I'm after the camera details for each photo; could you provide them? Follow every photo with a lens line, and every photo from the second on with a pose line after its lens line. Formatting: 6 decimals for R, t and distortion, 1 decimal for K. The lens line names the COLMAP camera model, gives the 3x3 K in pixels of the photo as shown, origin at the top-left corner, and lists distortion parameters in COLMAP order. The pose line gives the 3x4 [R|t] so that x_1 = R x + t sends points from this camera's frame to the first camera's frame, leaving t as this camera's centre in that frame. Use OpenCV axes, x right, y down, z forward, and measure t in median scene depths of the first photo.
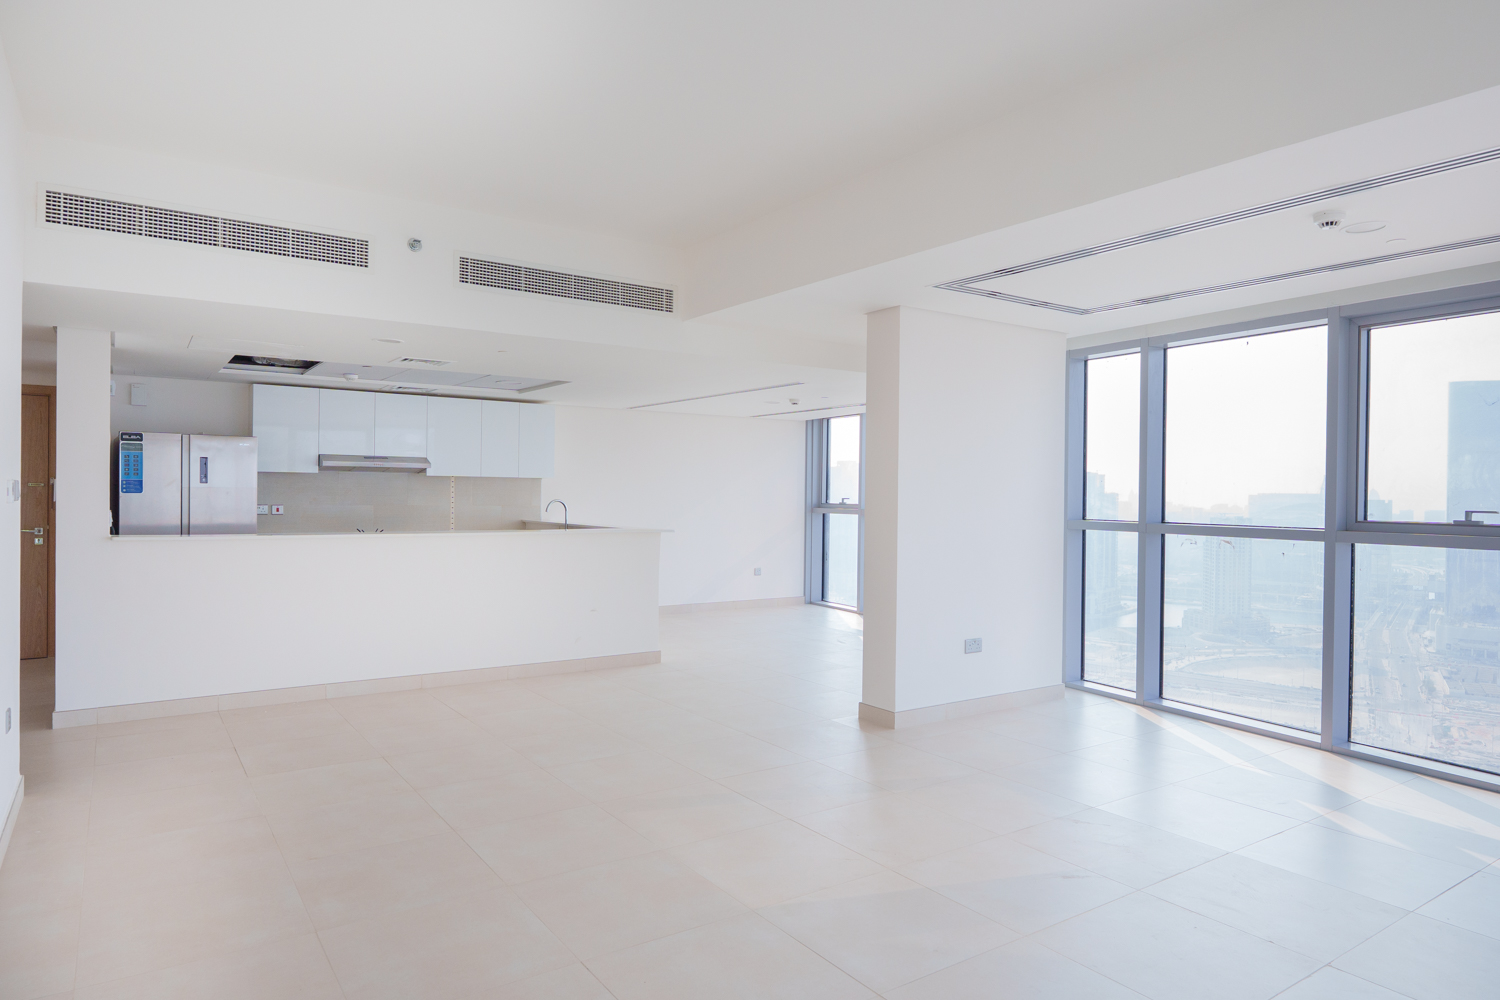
lens RADIAL K [[923.9, 0, 739.4], [0, 923.9, 502.9], [0, 0, 1]] dist [-0.006796, 0.000260]
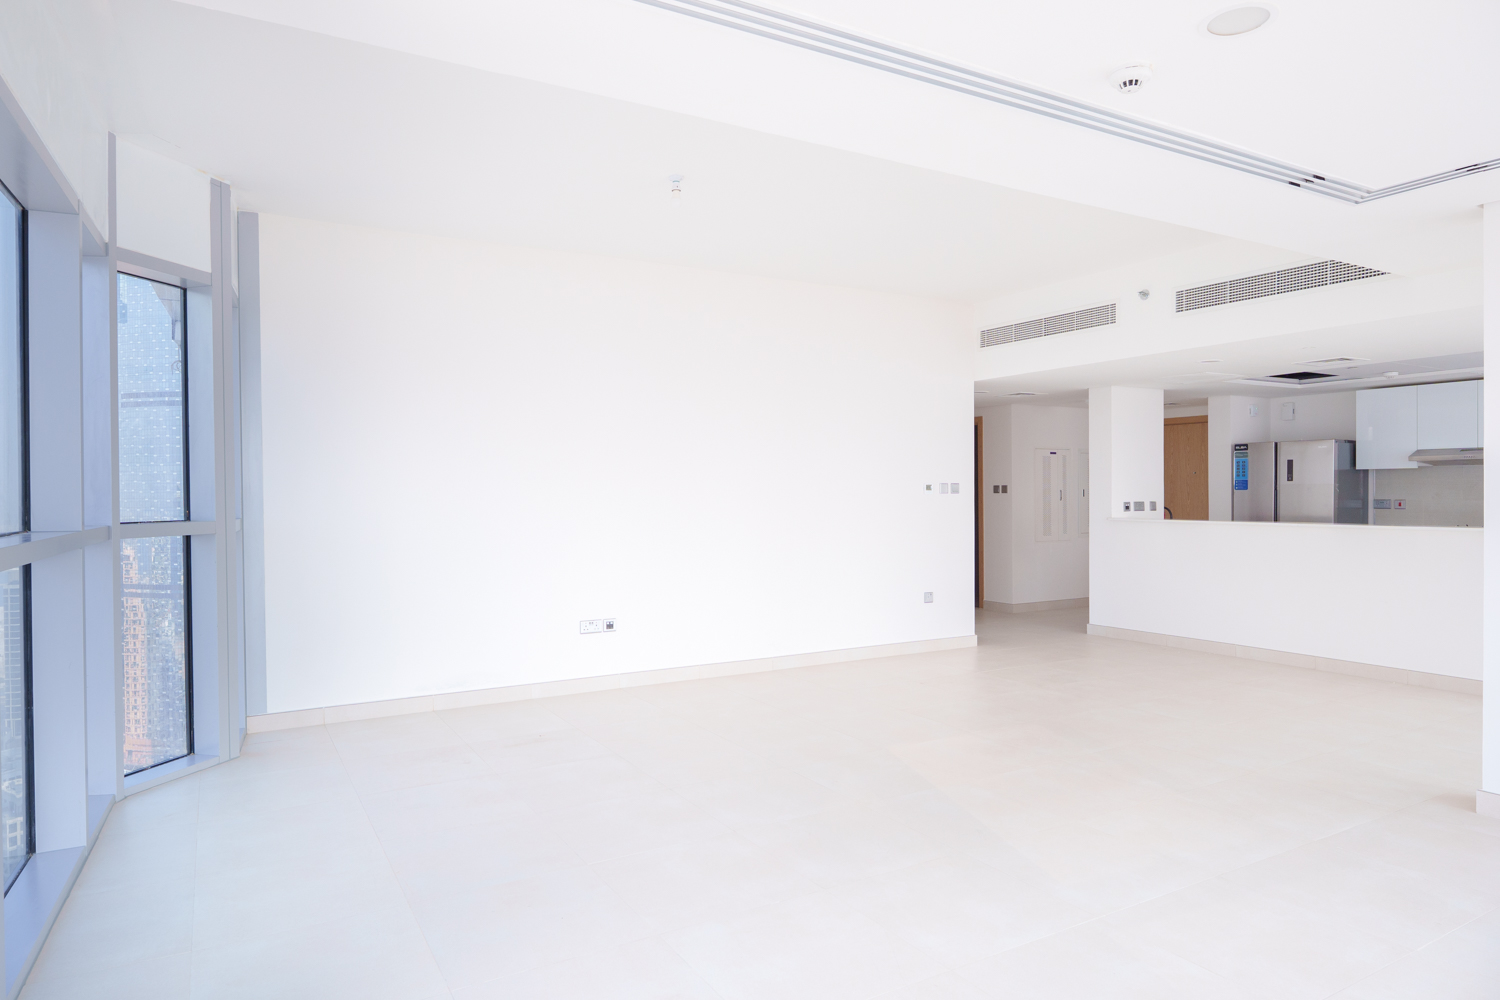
lens RADIAL K [[923.9, 0, 754.5], [0, 923.9, 503.5], [0, 0, 1]] dist [-0.006796, 0.000260]
pose [[-0.068687, 0.001759, -0.997637, 0.646083], [-0.006159, 0.999979, 0.002187, 0.009343], [0.997619, 0.006294, -0.068674, 0.360323]]
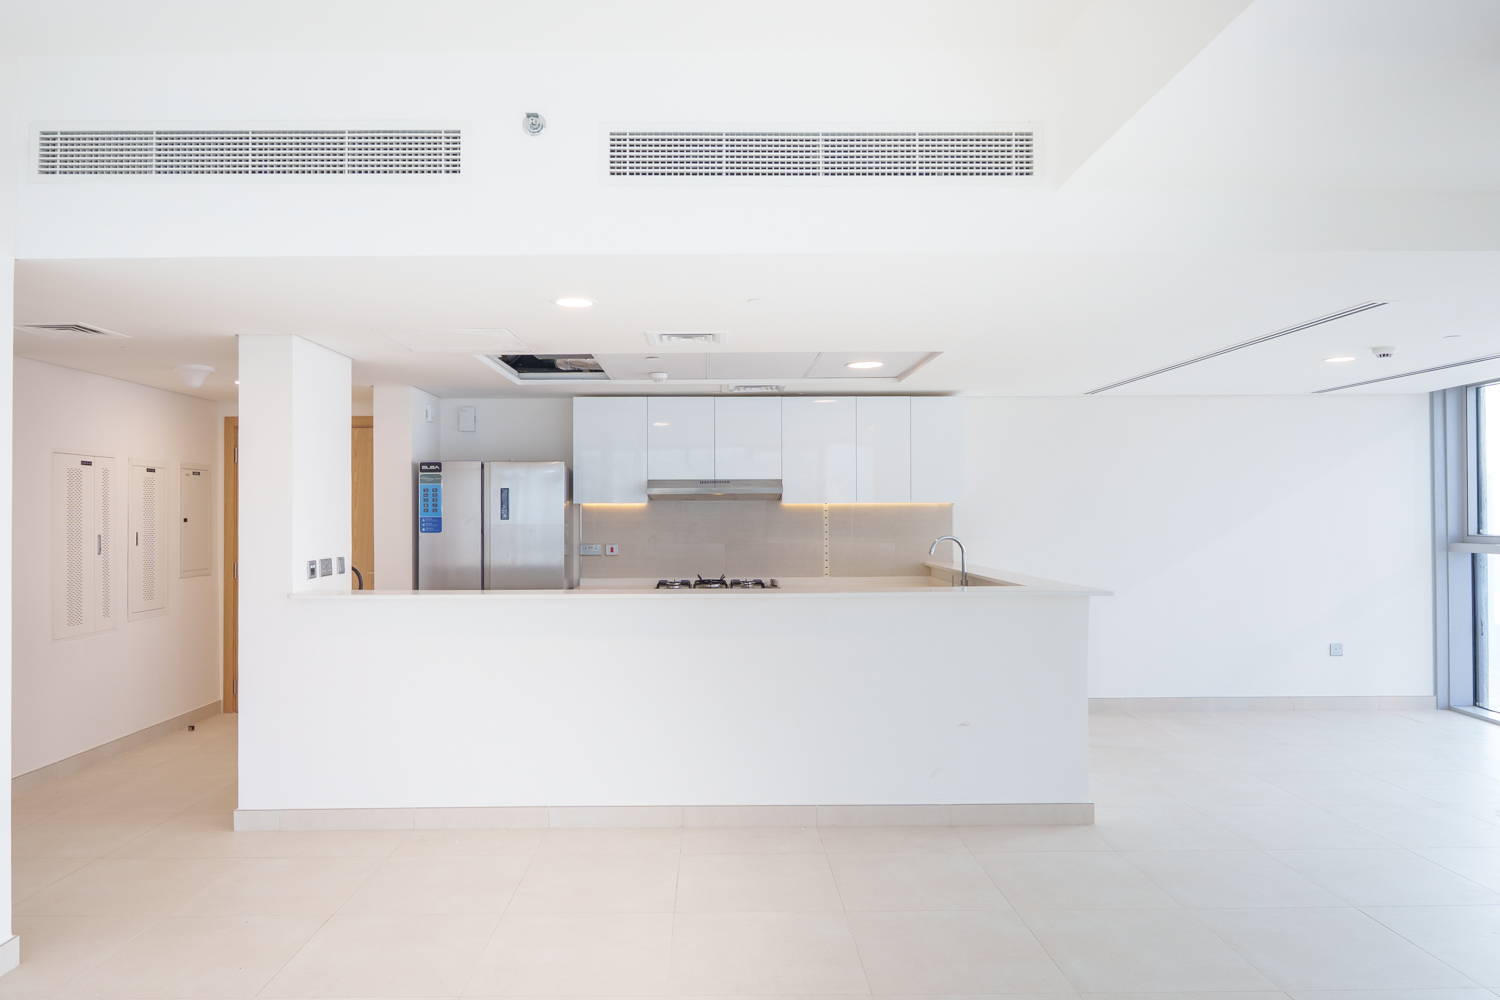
lens RADIAL K [[973.2, 0, 711.5], [0, 973.2, 505.4], [0, 0, 1]] dist [0.001200, -0.003399]
pose [[0.826968, -0.019702, -0.561904, 0.060712], [0.008156, 0.999701, -0.023048, -0.012003], [0.562190, 0.014477, 0.826881, 0.362399]]
